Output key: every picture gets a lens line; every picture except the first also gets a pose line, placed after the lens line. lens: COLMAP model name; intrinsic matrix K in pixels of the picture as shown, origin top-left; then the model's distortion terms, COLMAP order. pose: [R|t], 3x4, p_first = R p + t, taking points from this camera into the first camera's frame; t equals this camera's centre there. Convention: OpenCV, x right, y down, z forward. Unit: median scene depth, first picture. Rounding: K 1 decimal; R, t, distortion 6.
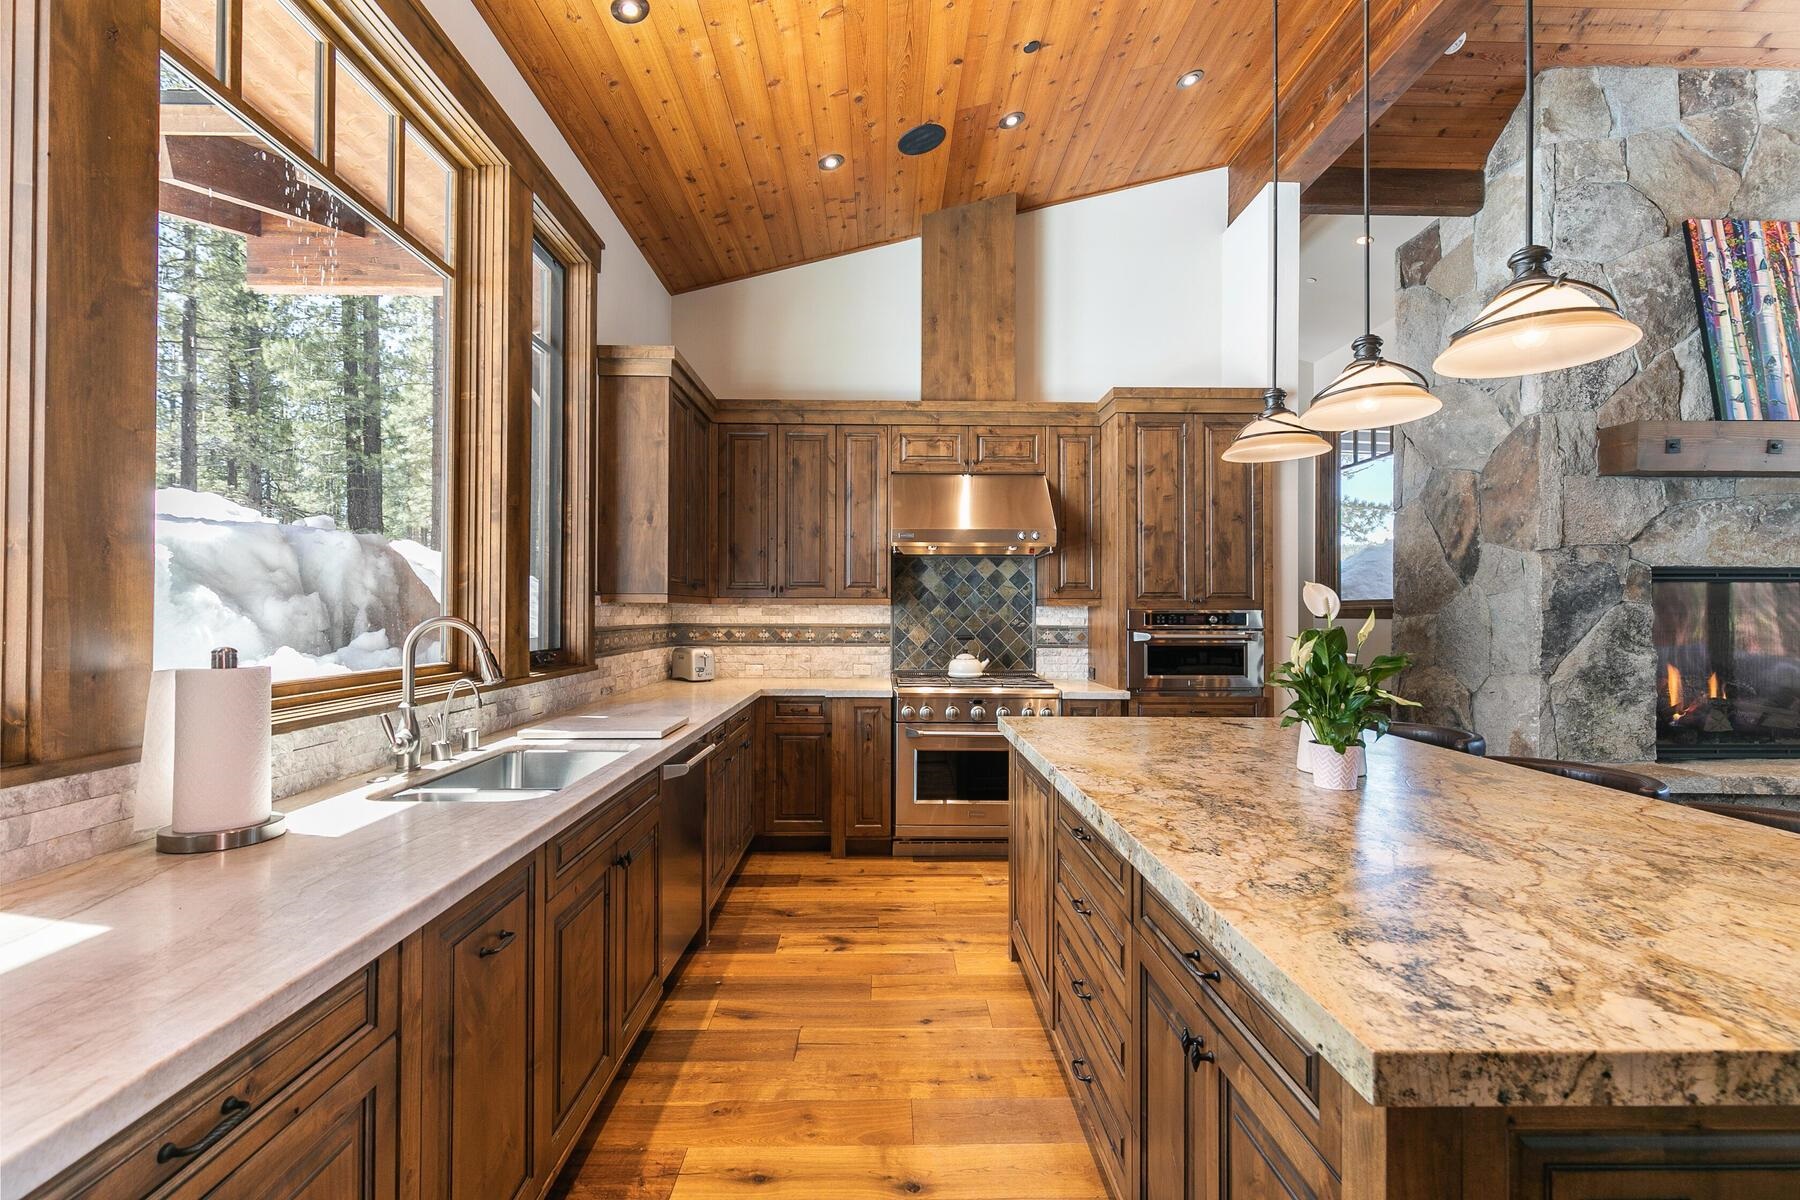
lens RADIAL K [[806.4, 0, 902.0], [0, 806.4, 605.2], [0, 0, 1]] dist [0.006552, -0.000879]
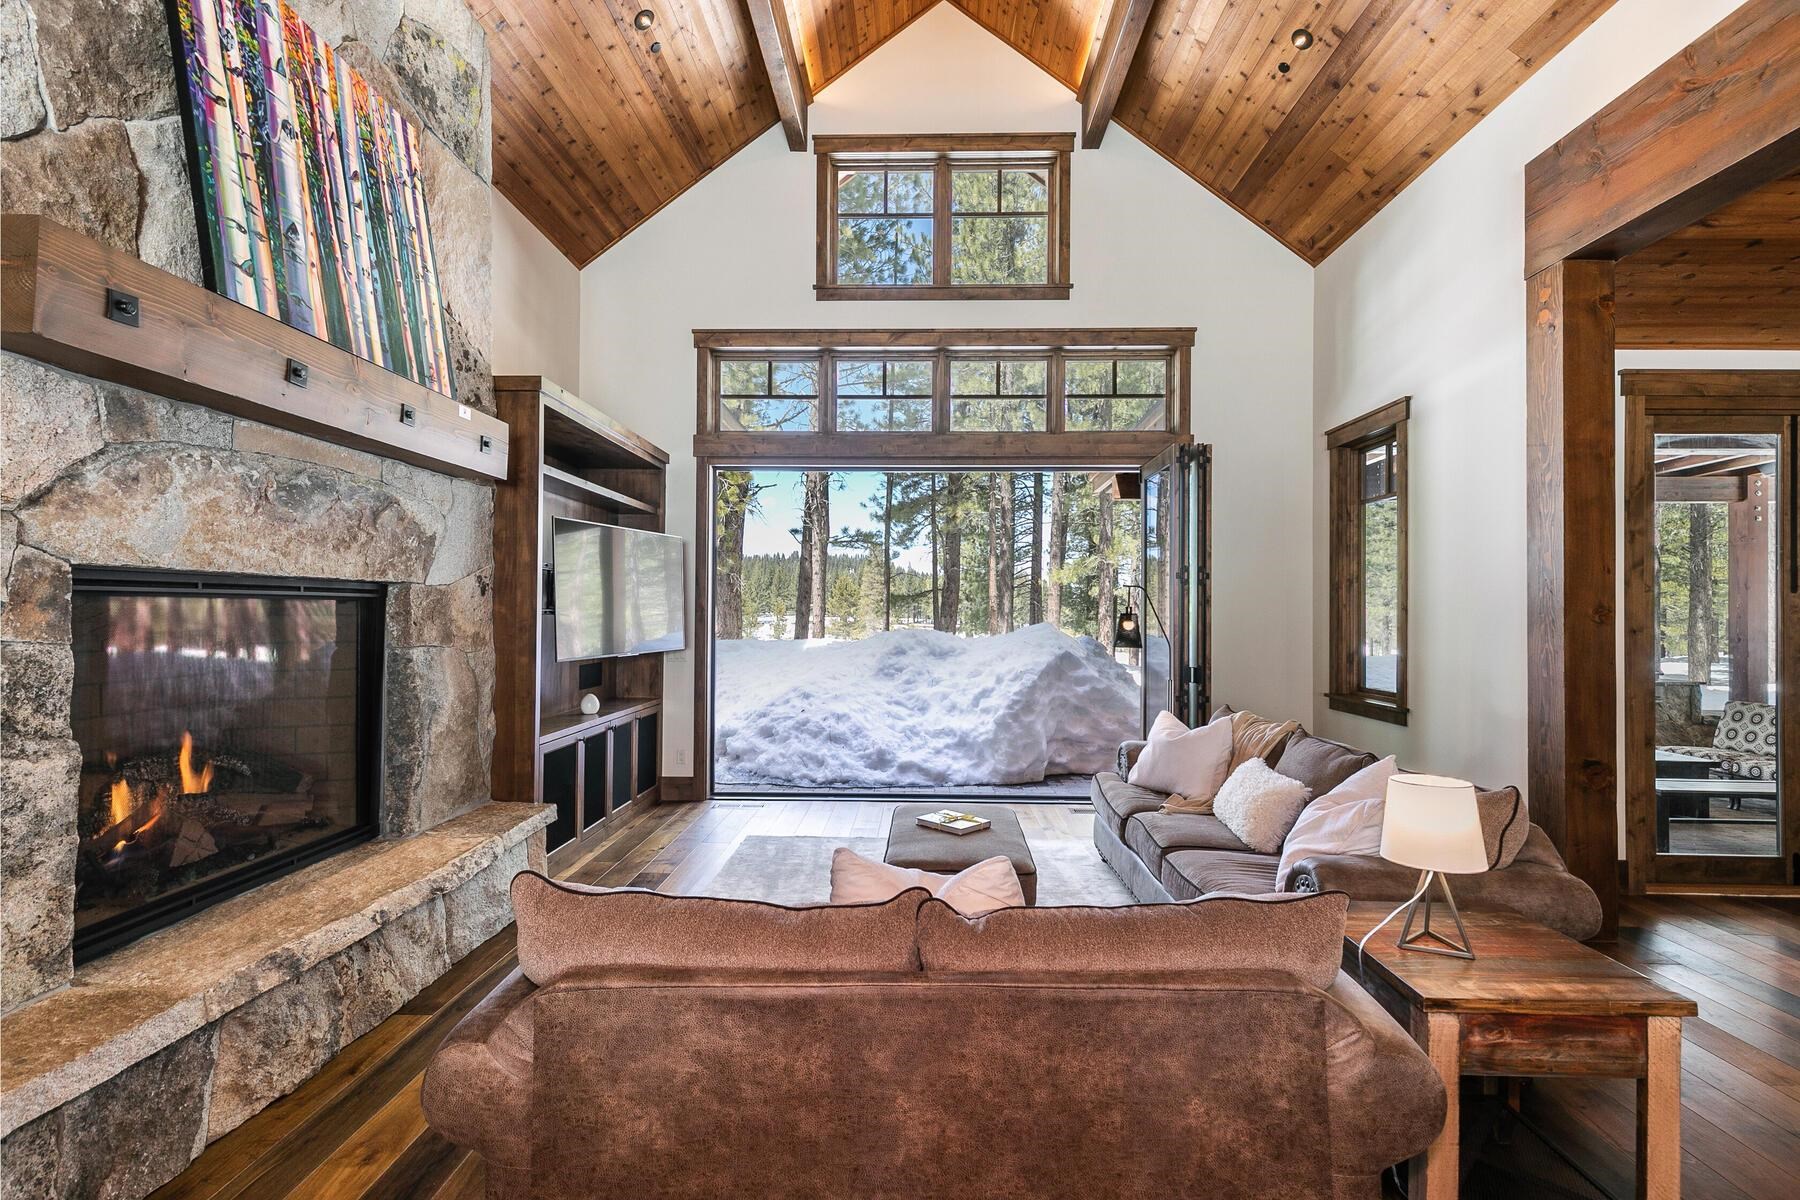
lens RADIAL K [[806.4, 0, 902.0], [0, 806.4, 605.2], [0, 0, 1]] dist [0.006552, -0.000879]
pose [[0.053750, 0.003701, 0.998548, 0.487475], [-0.018012, 0.999834, -0.002736, -0.031471], [-0.998392, -0.017839, 0.053808, 0.500852]]
